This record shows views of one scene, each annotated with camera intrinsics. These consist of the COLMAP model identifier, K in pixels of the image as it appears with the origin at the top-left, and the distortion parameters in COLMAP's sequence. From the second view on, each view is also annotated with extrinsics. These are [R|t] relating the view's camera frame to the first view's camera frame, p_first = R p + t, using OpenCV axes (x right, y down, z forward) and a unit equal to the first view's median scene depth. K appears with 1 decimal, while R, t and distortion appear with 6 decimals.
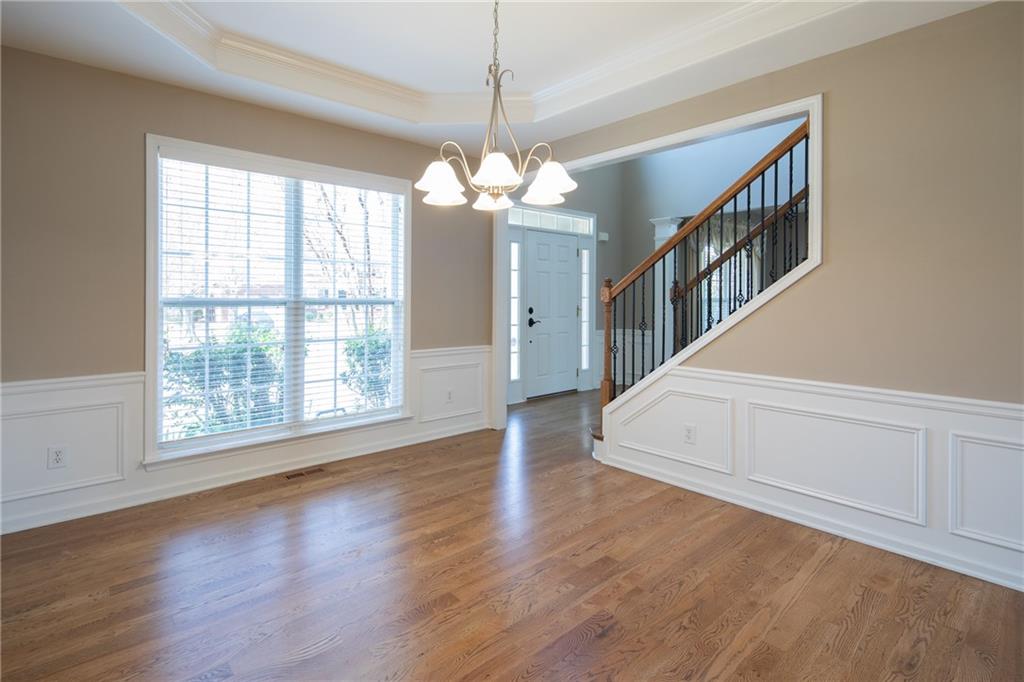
lens RADIAL K [[493.7, 0, 514.4], [0, 493.7, 299.3], [0, 0, 1]] dist [-0.064598, -0.000336]
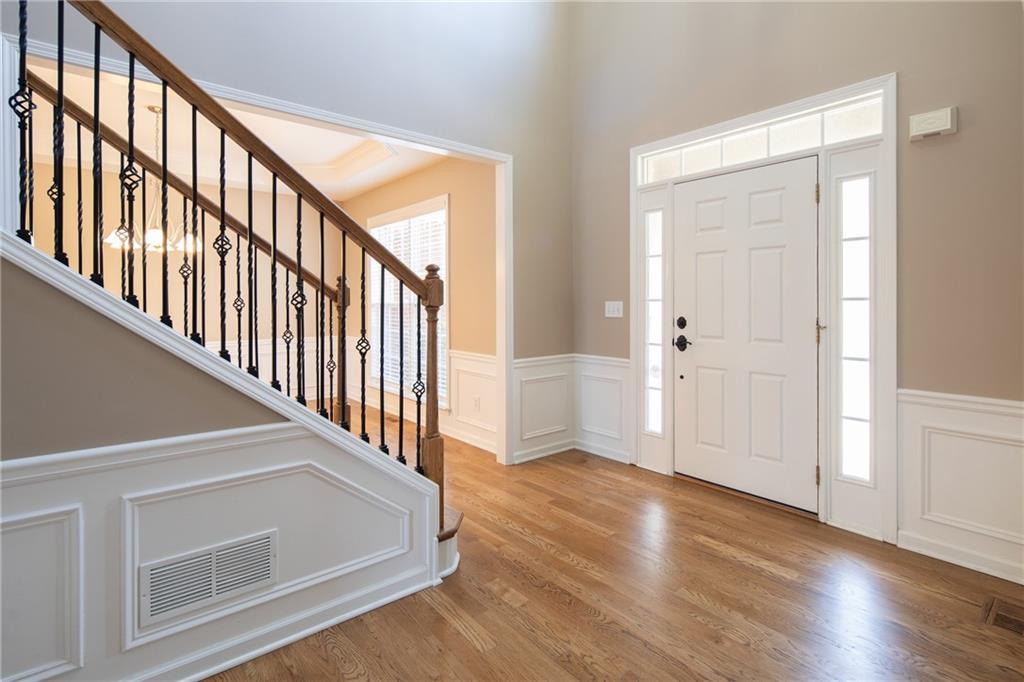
lens RADIAL K [[505.1, 0, 504.0], [0, 505.1, 302.3], [0, 0, 1]] dist [-0.004346, -0.000637]
pose [[-0.054930, 0.000529, -0.998490, 0.578733], [0.002806, 0.999996, 0.000375, -0.001690], [0.998486, -0.002781, -0.054931, 0.752641]]
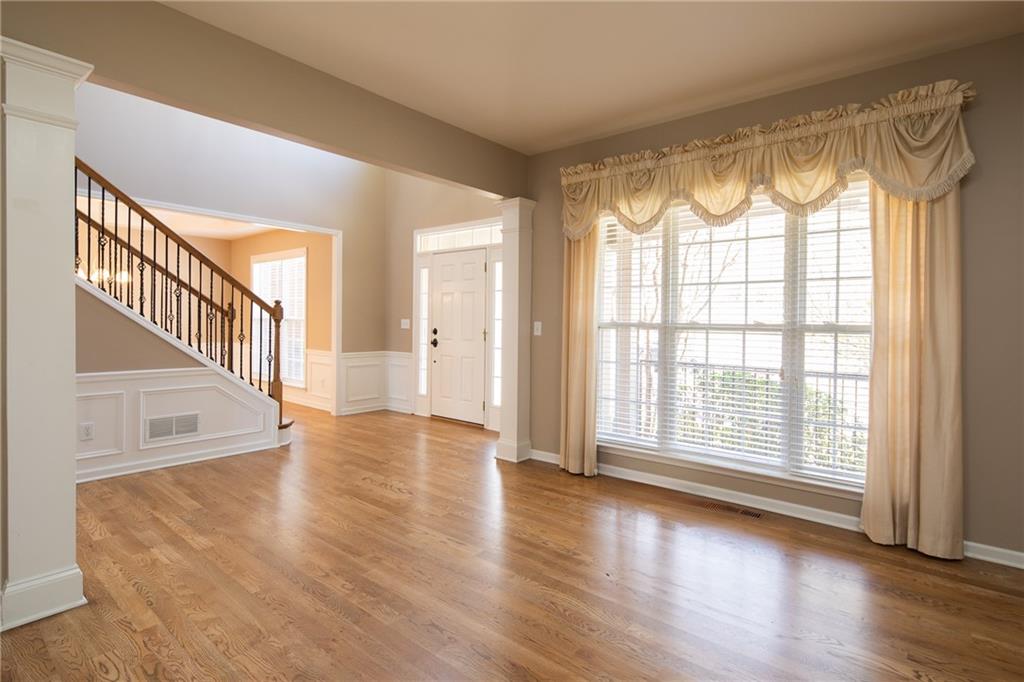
lens RADIAL K [[510.5, 0, 513.3], [0, 510.5, 329.4], [0, 0, 1]] dist [-0.009163, -0.000170]
pose [[0.144094, 0.016956, -0.989419, 1.024339], [-0.012507, 0.999805, 0.015312, -0.000364], [0.989485, 0.010168, 0.144278, 0.919637]]
